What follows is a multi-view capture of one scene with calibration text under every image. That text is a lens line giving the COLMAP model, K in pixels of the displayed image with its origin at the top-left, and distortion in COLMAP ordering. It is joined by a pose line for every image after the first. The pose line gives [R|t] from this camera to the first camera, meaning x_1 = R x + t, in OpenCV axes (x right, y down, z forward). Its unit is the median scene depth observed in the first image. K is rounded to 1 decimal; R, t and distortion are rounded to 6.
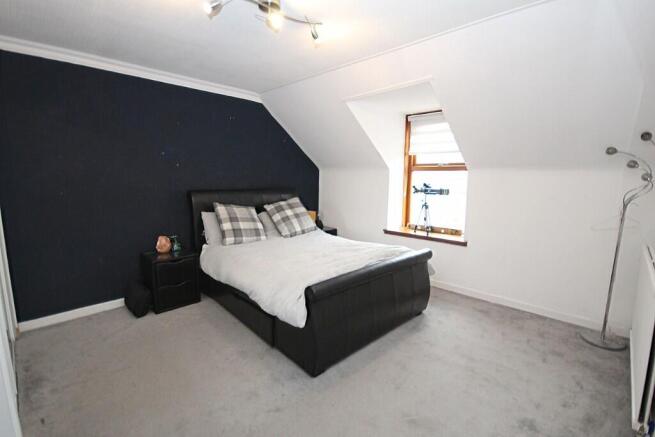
lens RADIAL K [[303.4, 0, 333.8], [0, 303.4, 218.4], [0, 0, 1]] dist [-0.005855, -0.000845]
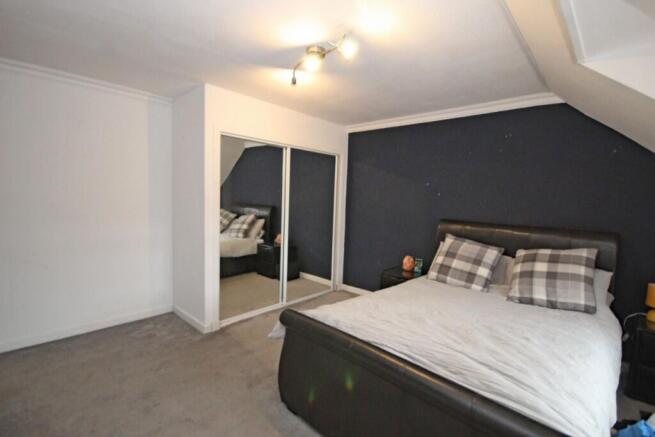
lens RADIAL K [[303.4, 0, 329.9], [0, 303.4, 219.9], [0, 0, 1]] dist [-0.005855, -0.000845]
pose [[0.008772, 0.066343, -0.997758, 0.523807], [-0.170933, 0.983210, 0.063873, -0.090692], [0.985244, 0.169990, 0.019965, 0.606686]]
